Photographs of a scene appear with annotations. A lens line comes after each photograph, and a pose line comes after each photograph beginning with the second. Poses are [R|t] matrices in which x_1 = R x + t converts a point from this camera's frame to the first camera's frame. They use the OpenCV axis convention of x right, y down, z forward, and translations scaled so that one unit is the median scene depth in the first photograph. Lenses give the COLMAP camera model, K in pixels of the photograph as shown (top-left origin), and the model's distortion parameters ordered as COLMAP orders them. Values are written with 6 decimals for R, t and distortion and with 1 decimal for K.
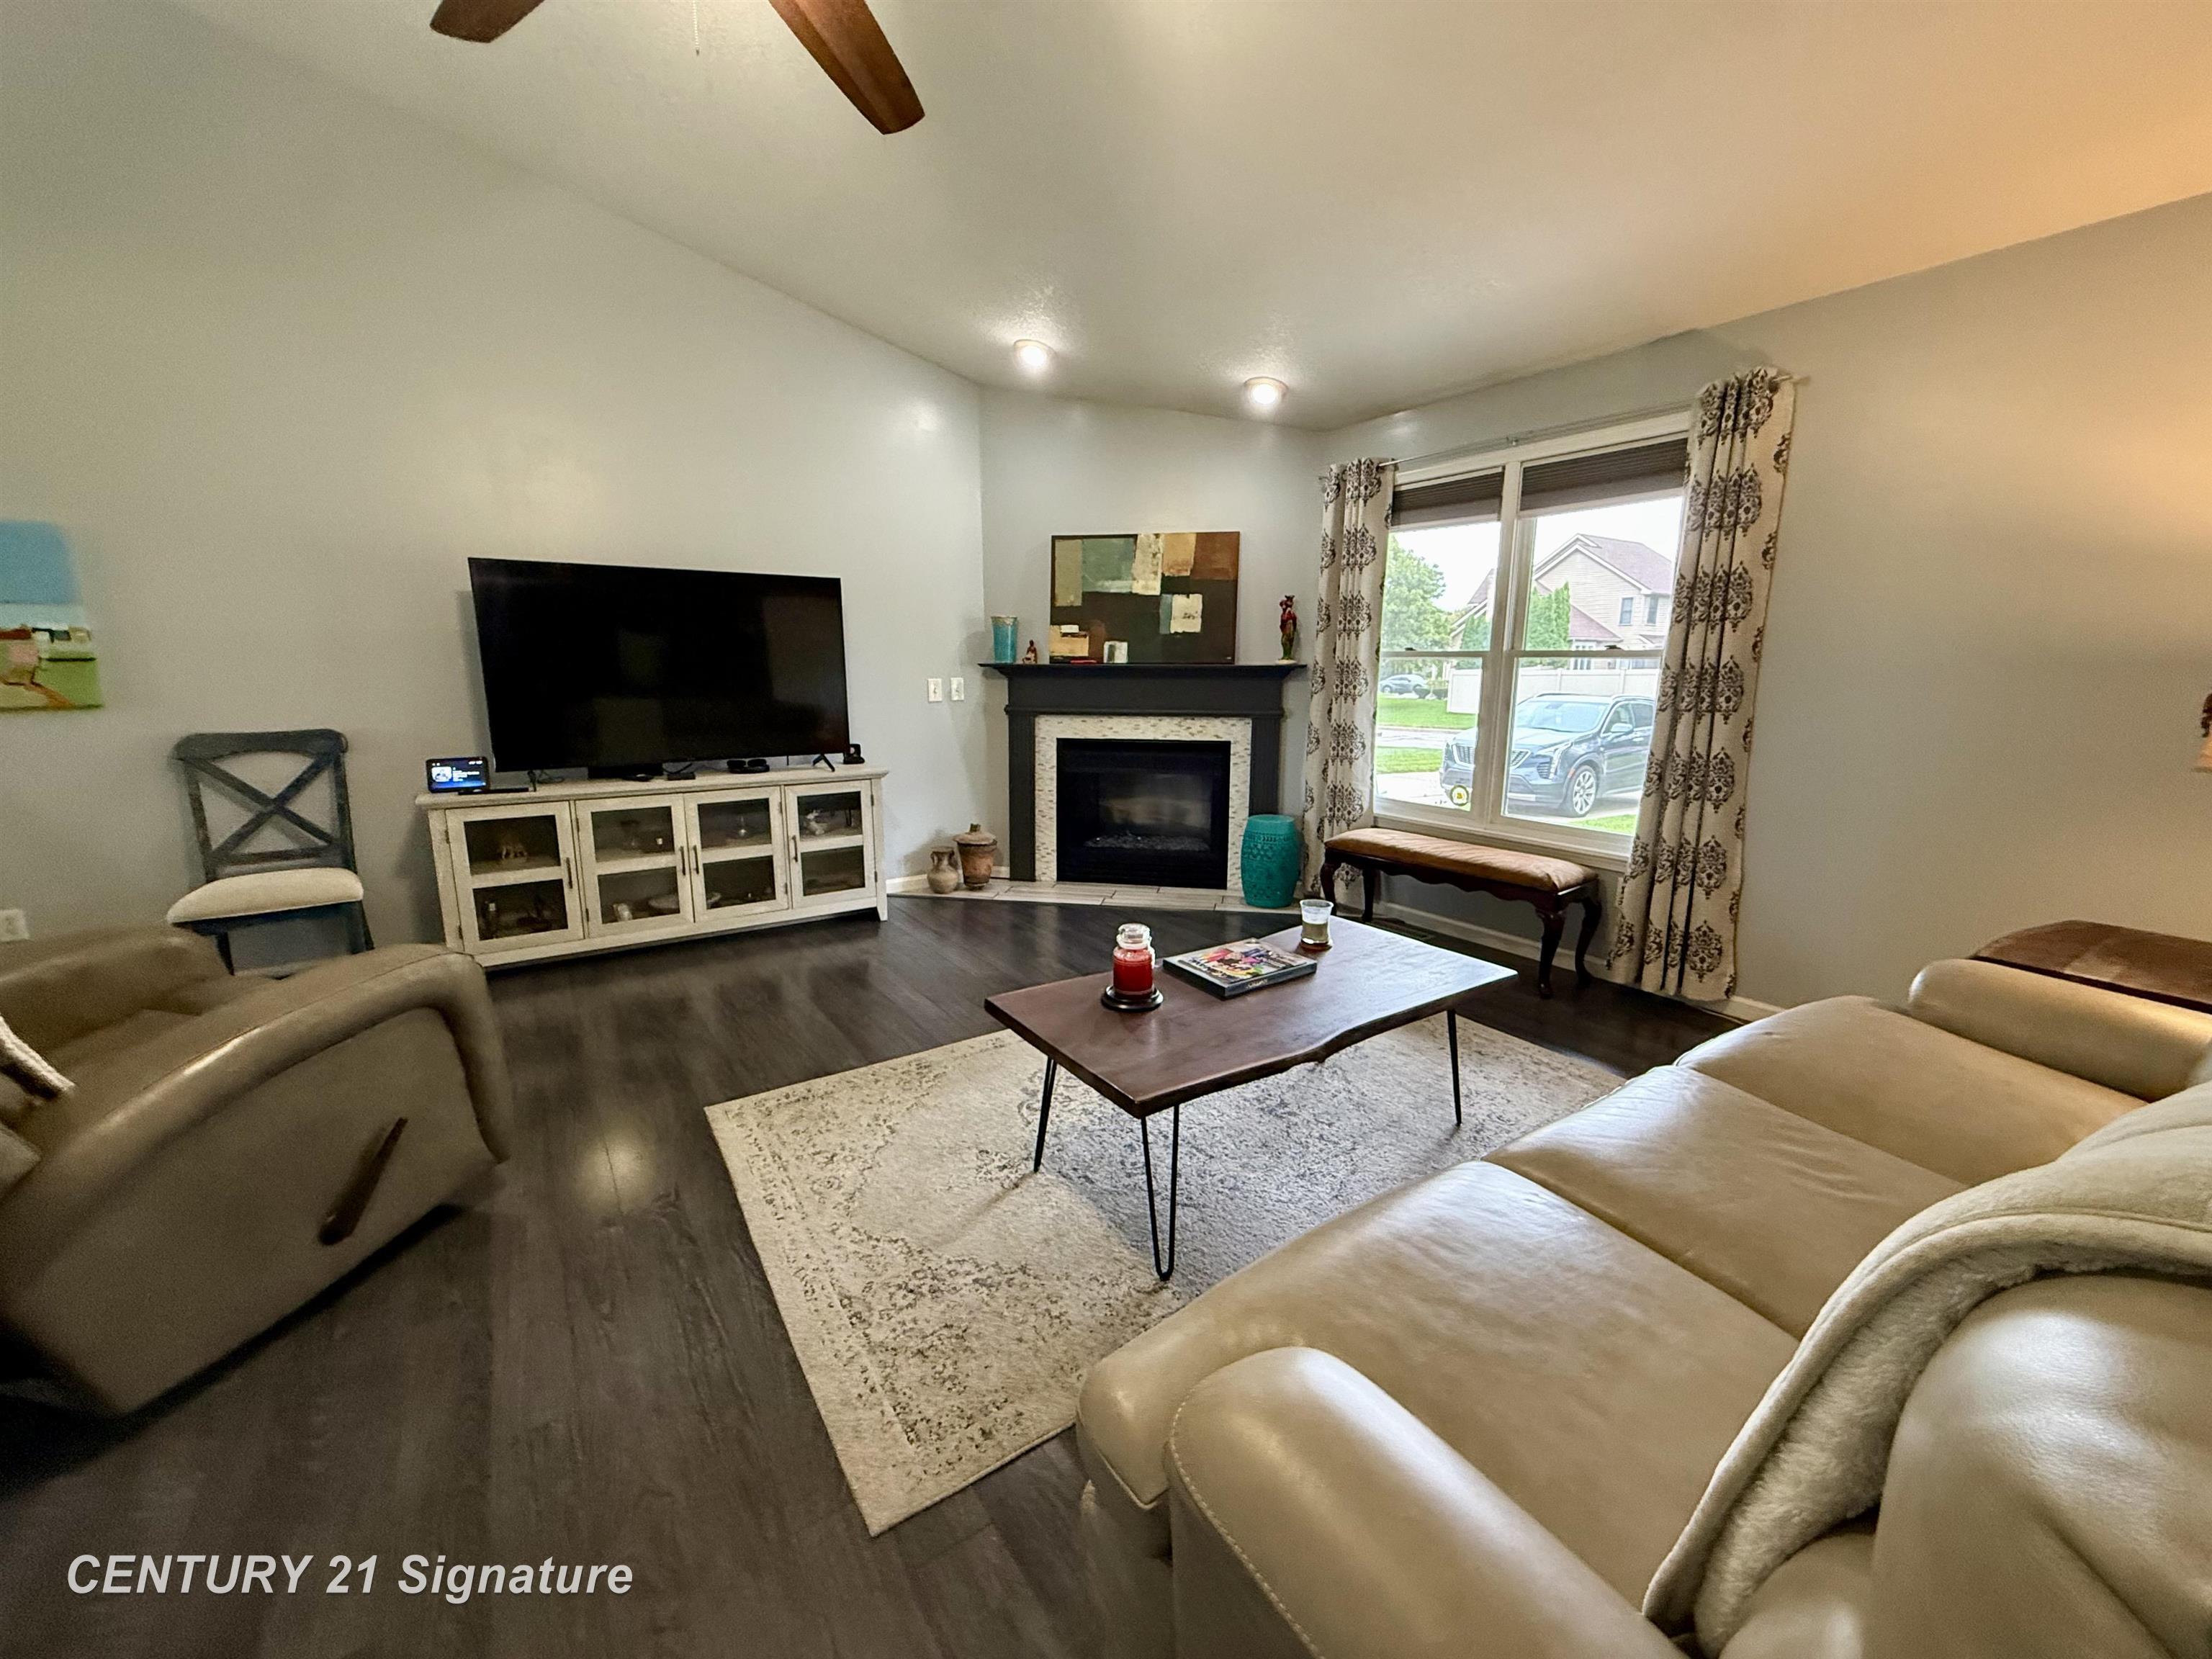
lens RADIAL K [[883.6, 0, 1107.4], [0, 883.6, 832.0], [0, 0, 1]] dist [-0.002614, -0.000511]
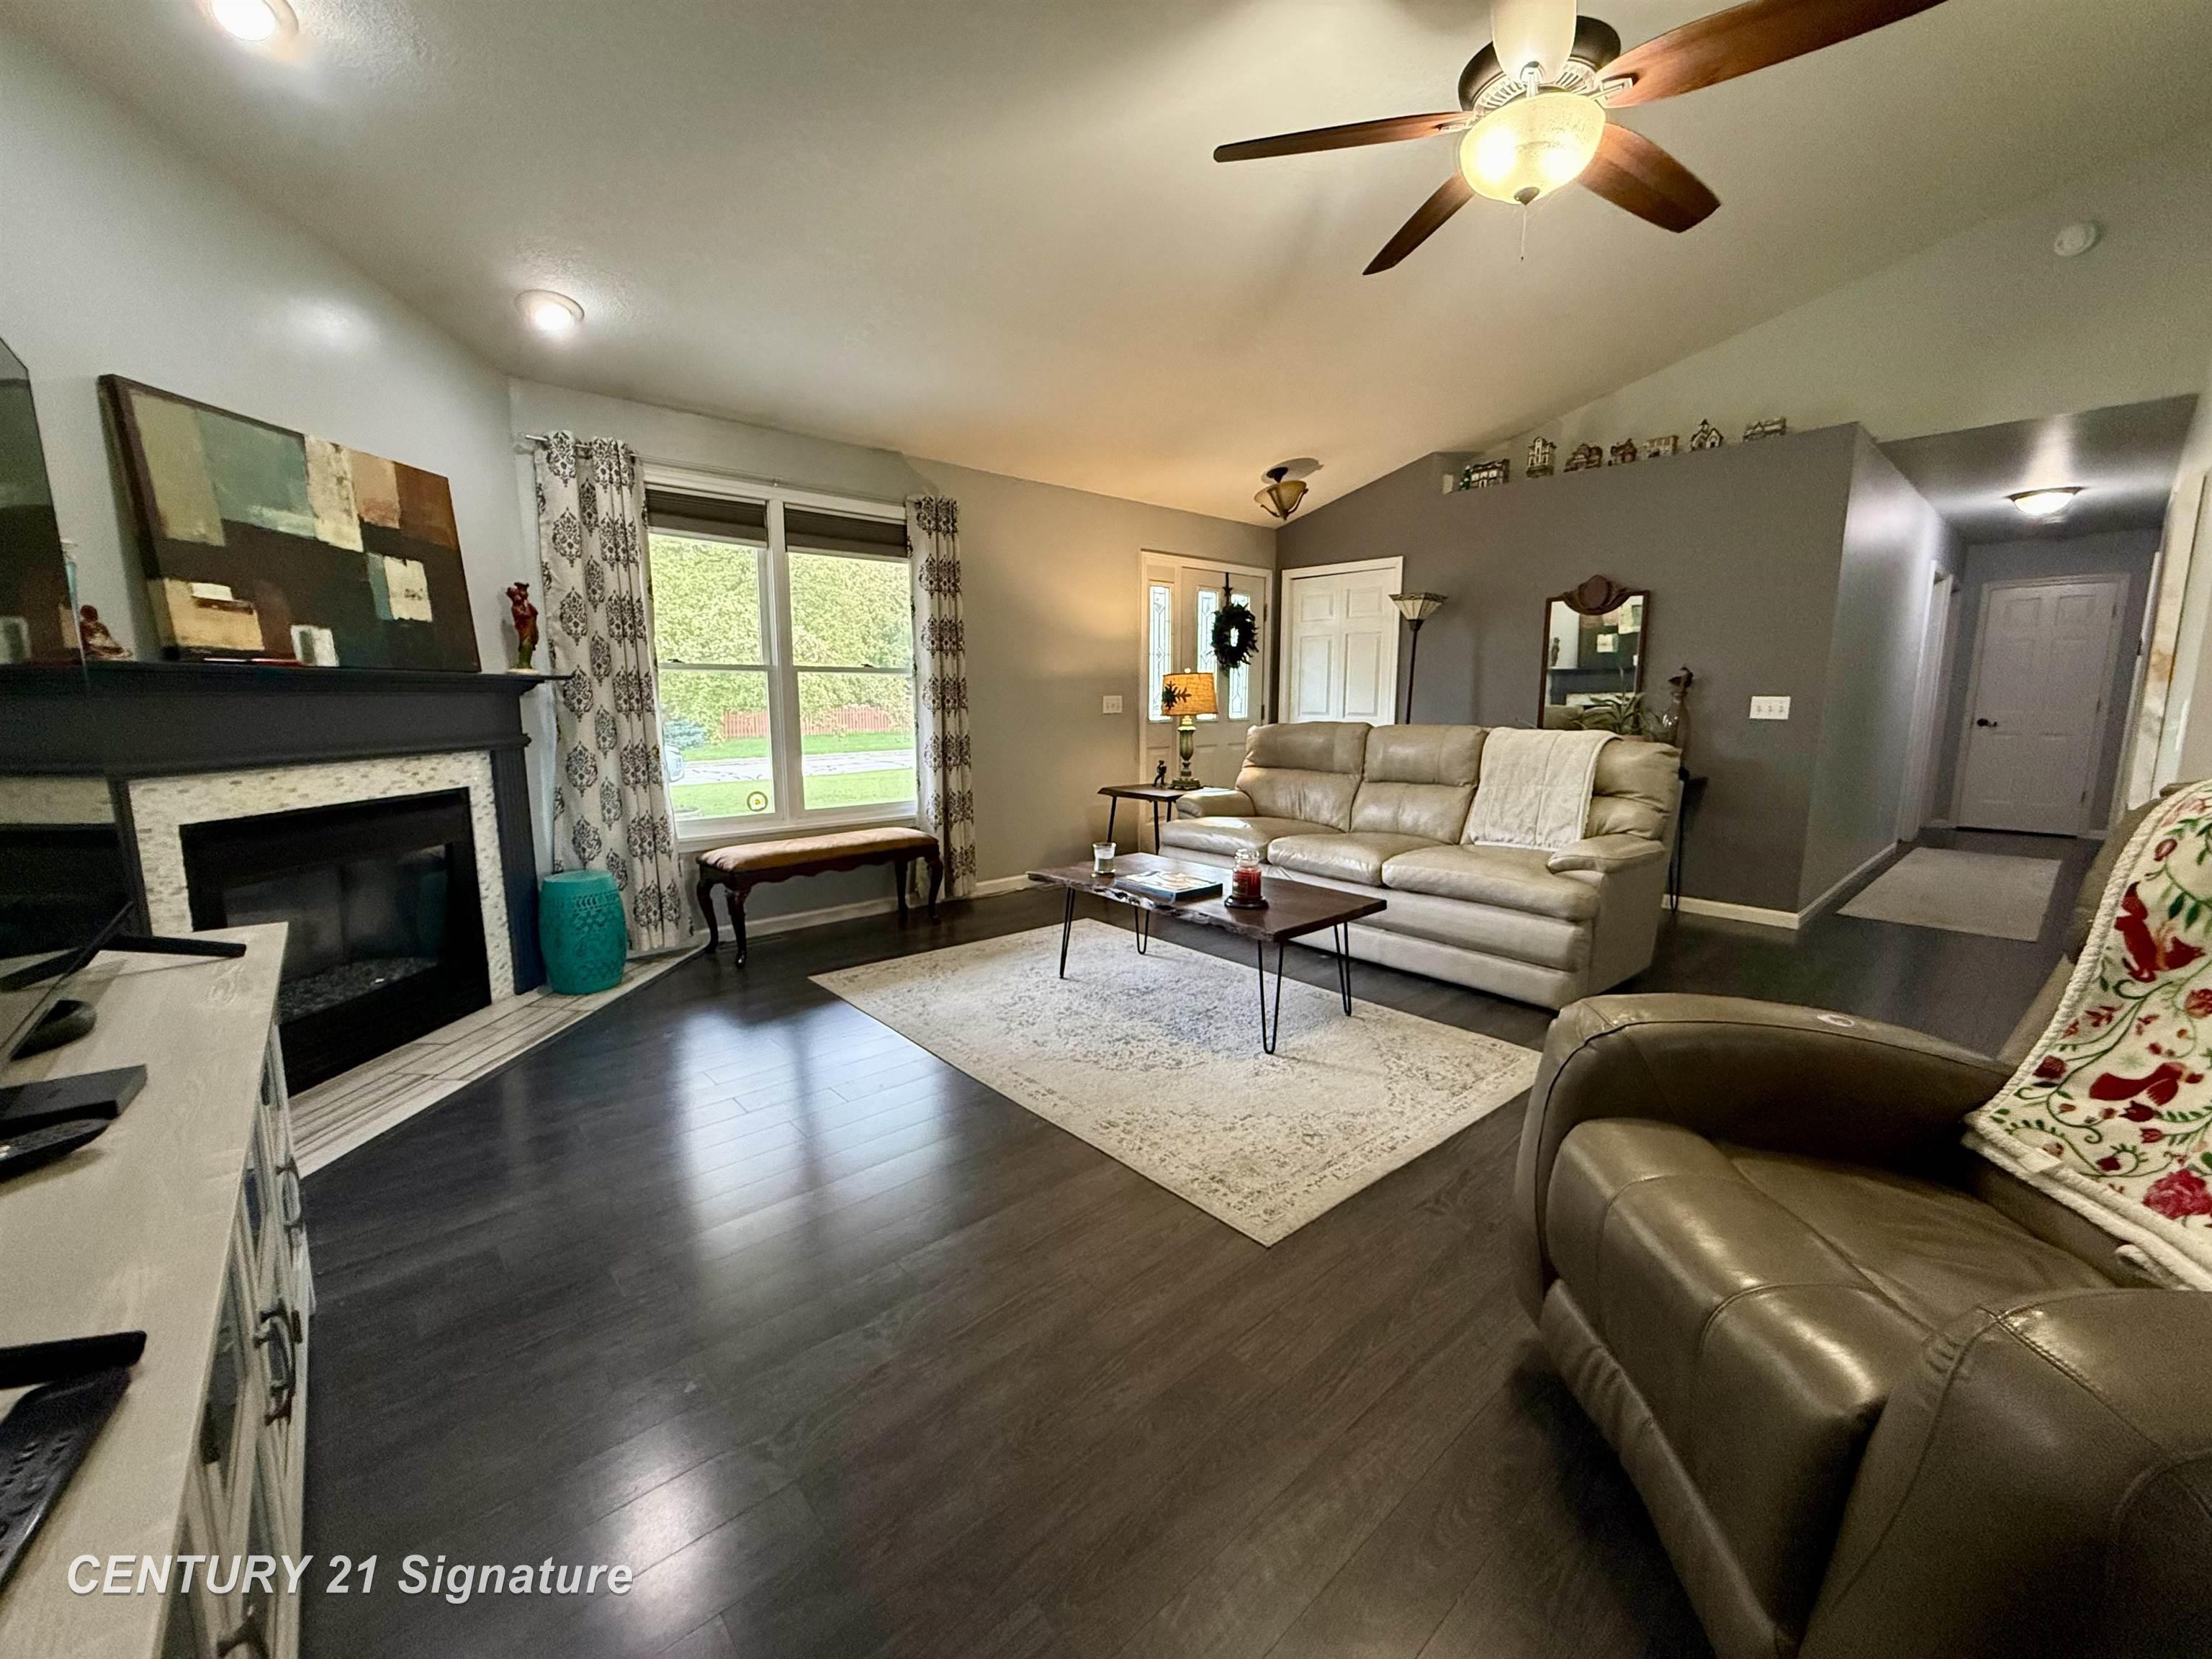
lens RADIAL K [[883.6, 0, 1109.6], [0, 883.6, 826.7], [0, 0, 1]] dist [-0.002614, -0.000511]
pose [[-0.133161, -0.147025, 0.980128, -0.609341], [0.187487, 0.967342, 0.170579, -0.099425], [-0.973199, 0.206476, -0.101247, 0.616977]]
